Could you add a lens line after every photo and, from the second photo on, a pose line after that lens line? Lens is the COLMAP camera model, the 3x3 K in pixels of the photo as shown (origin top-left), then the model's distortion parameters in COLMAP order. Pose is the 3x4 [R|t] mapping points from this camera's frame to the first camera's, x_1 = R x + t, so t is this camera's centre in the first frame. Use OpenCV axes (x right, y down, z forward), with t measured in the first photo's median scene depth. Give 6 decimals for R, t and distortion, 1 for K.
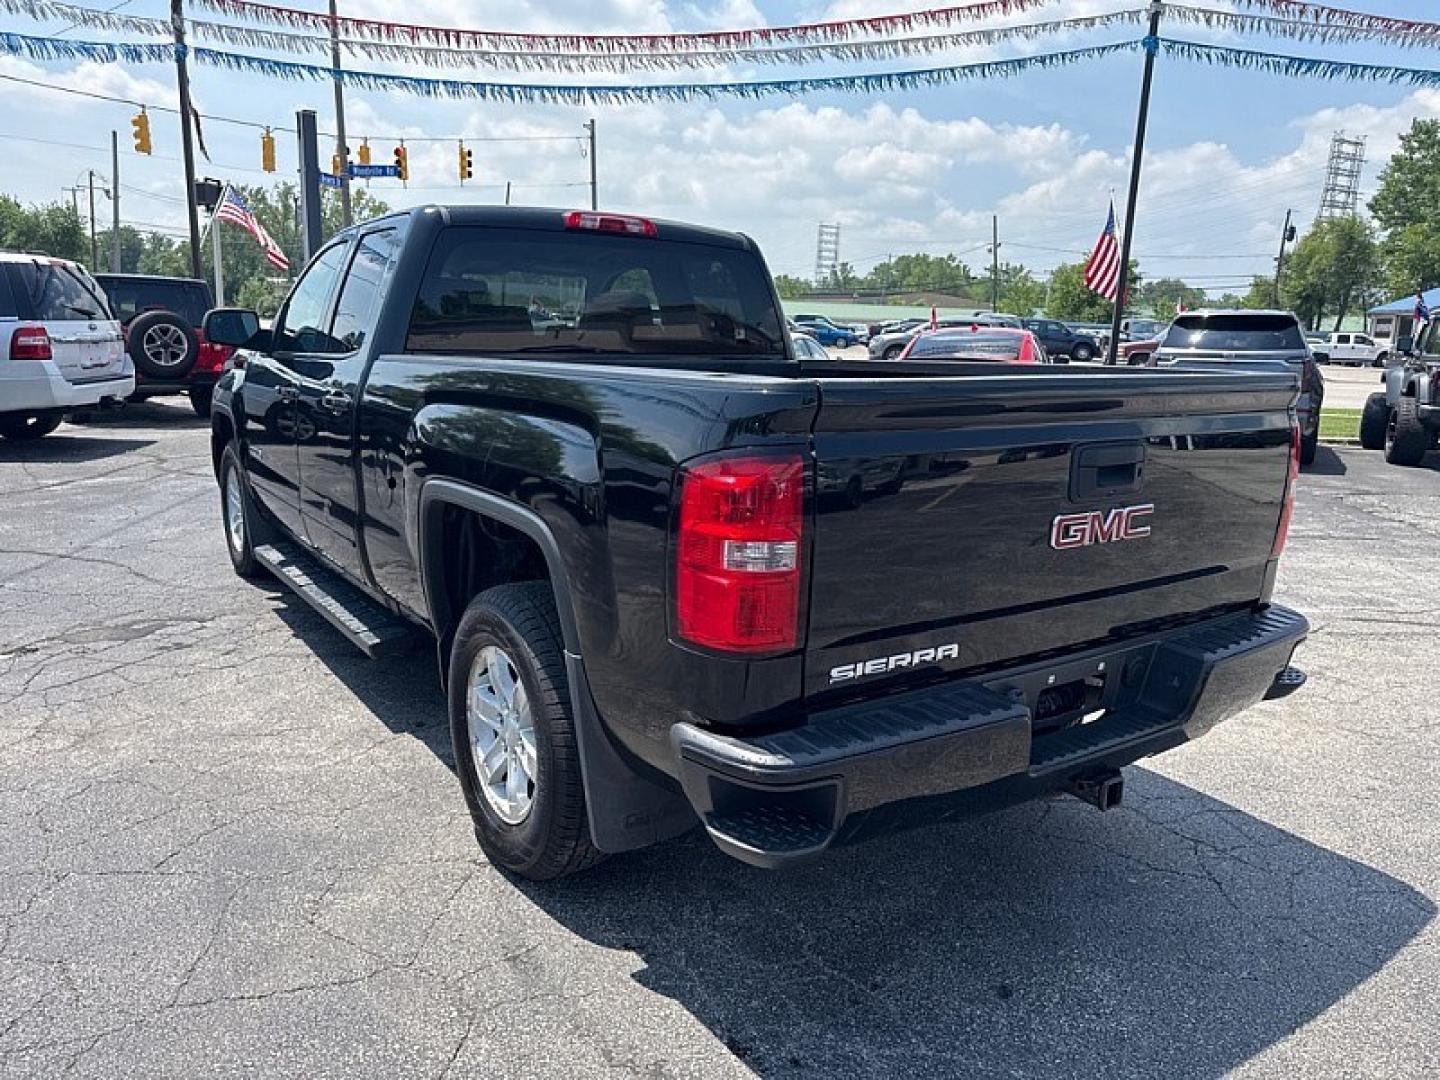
lens RADIAL K [[1025.7, 0, 718.0], [0, 1025.7, 542.4], [0, 0, 1]] dist [0.026976, -0.023299]
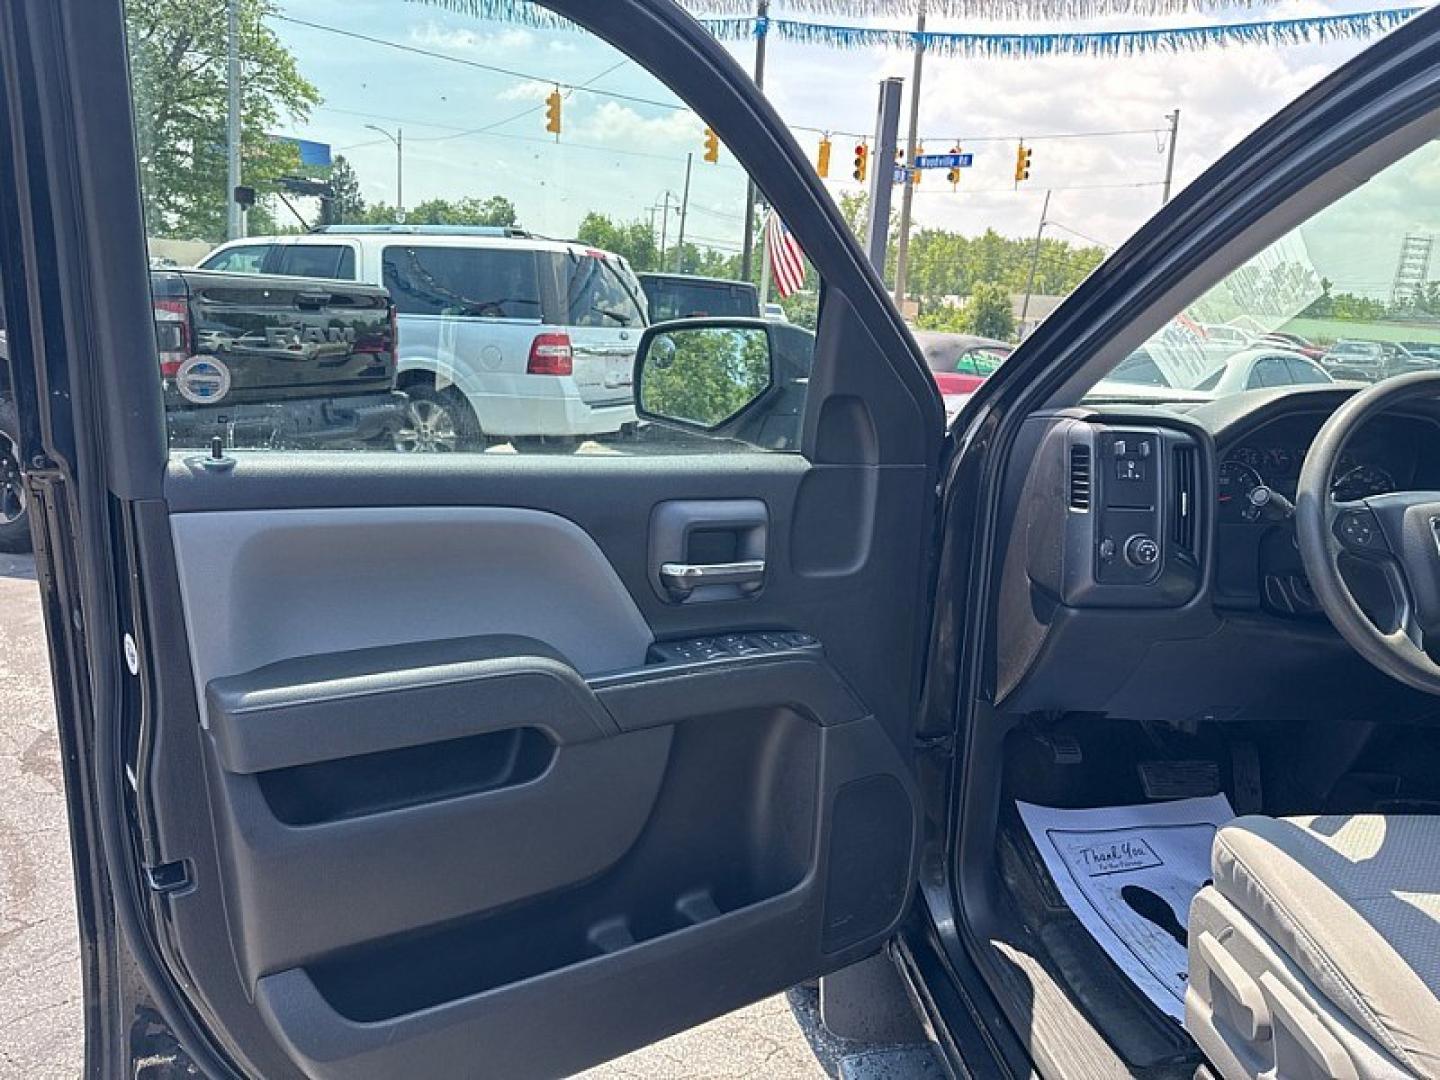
lens RADIAL K [[1025.7, 0, 734.3], [0, 1025.7, 529.3], [0, 0, 1]] dist [0.026976, -0.023299]
pose [[0.896525, 0.118837, -0.426757, -0.120566], [-0.129451, 0.991577, 0.004171, -0.051596], [0.423658, 0.051505, 0.904357, 0.227007]]
